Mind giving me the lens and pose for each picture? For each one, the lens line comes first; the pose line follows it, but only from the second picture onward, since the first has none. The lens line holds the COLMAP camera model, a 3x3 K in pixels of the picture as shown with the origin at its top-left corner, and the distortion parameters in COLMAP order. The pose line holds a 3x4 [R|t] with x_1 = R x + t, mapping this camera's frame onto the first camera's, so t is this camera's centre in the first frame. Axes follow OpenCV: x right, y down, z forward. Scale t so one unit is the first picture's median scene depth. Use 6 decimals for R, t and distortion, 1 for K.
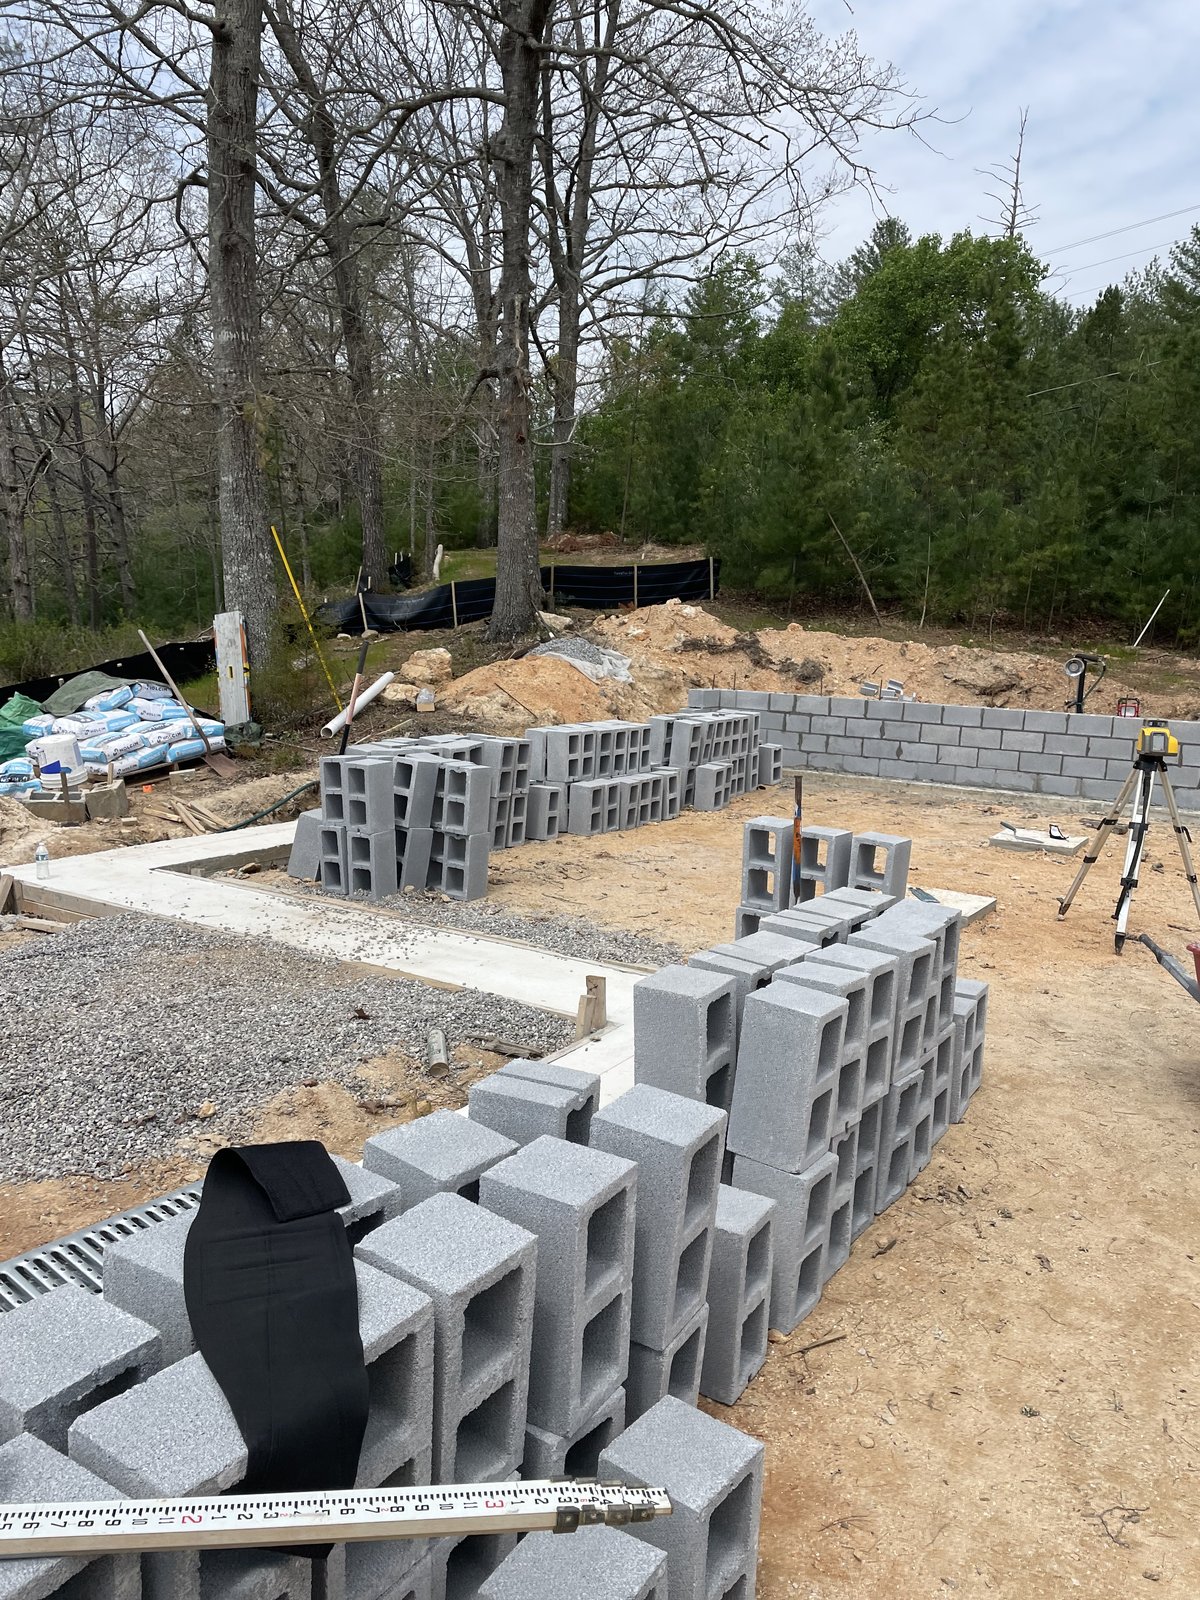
lens RADIAL K [[1214.2, 0, 598.6], [0, 1214.2, 812.6], [0, 0, 1]] dist [0.065578, -0.023010]
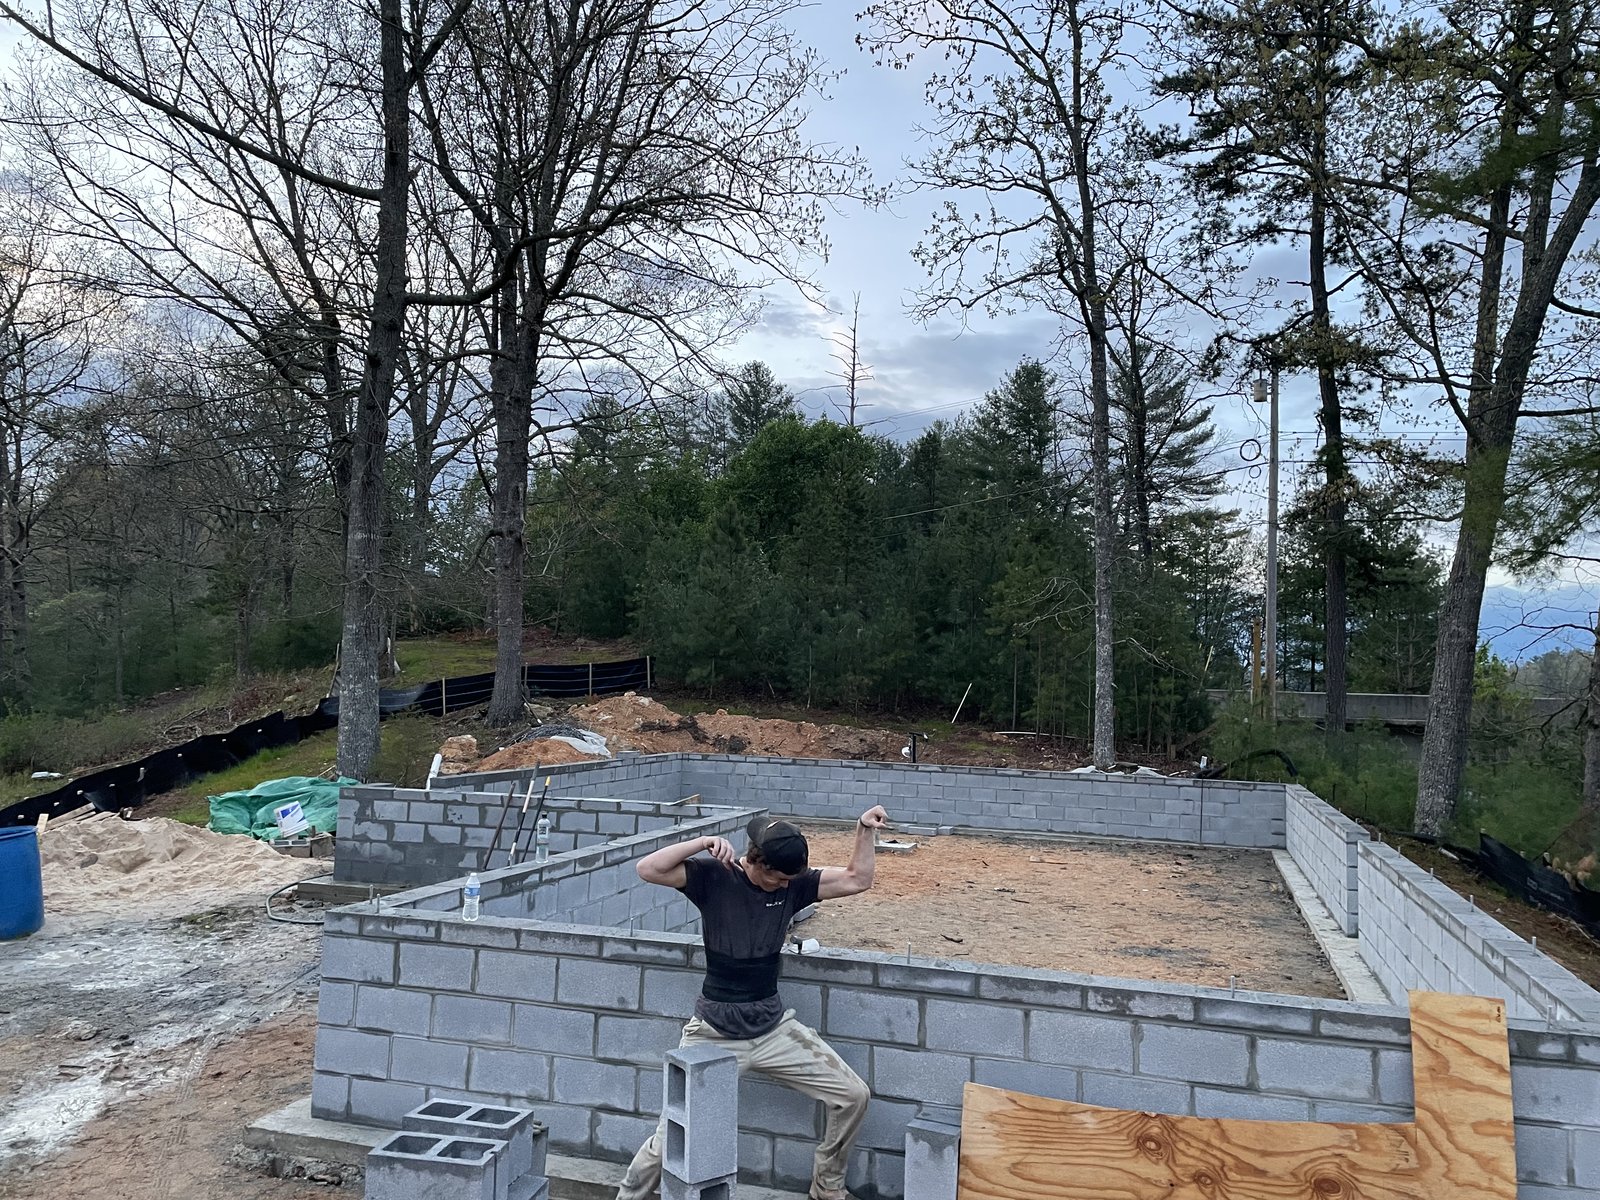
lens RADIAL K [[1214.2, 0, 803.8], [0, 1214.2, 600.4], [0, 0, 1]] dist [0.065578, -0.023010]
pose [[0.965948, 0.009045, 0.258578, -0.094986], [0.049896, 0.974118, -0.220465, 0.028614], [-0.253879, 0.225860, 0.940496, -0.308636]]
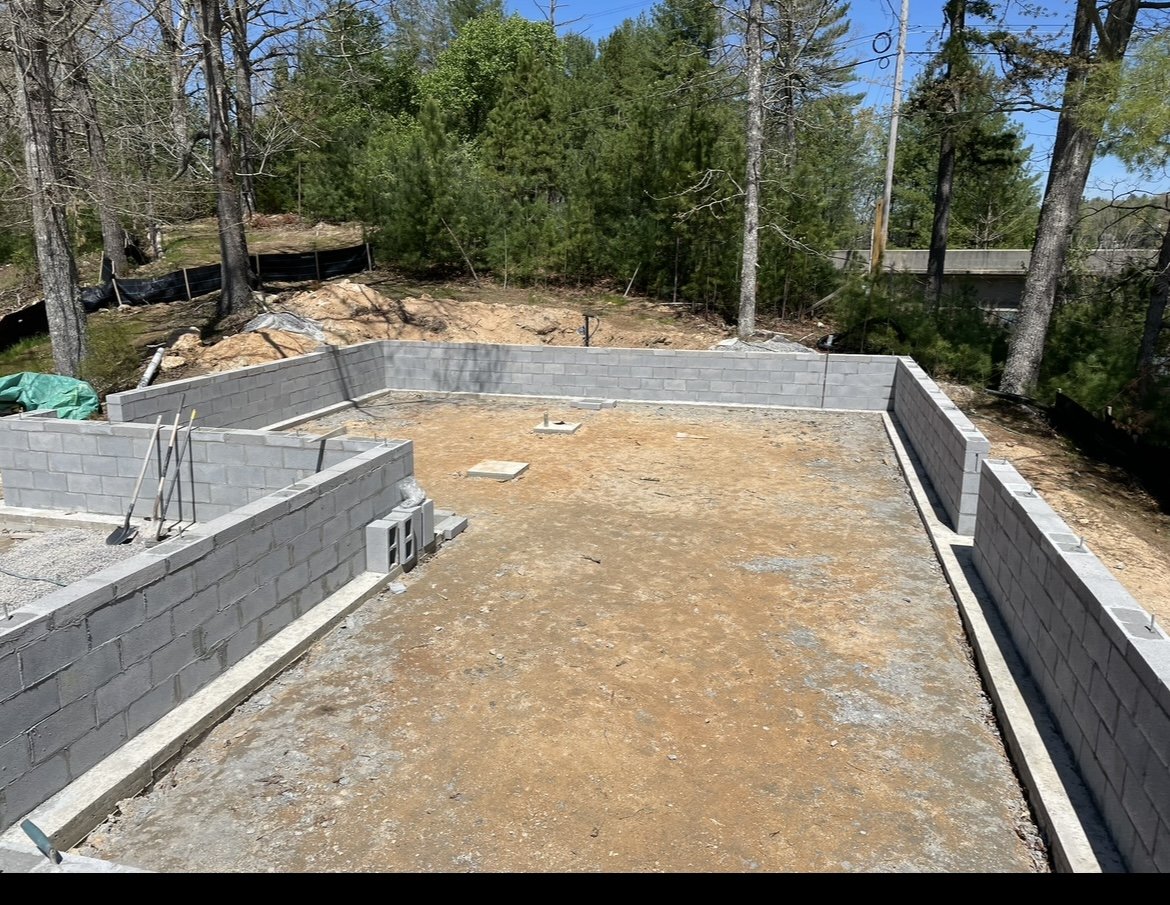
lens RADIAL K [[900.8, 0, 578.7], [0, 900.8, 442.8], [0, 0, 1]] dist [0.040239, -0.024483]
pose [[0.950178, -0.098264, 0.295815, -0.016683], [0.081474, 0.994312, 0.068592, -0.022542], [-0.300873, -0.041073, 0.952779, -0.179631]]
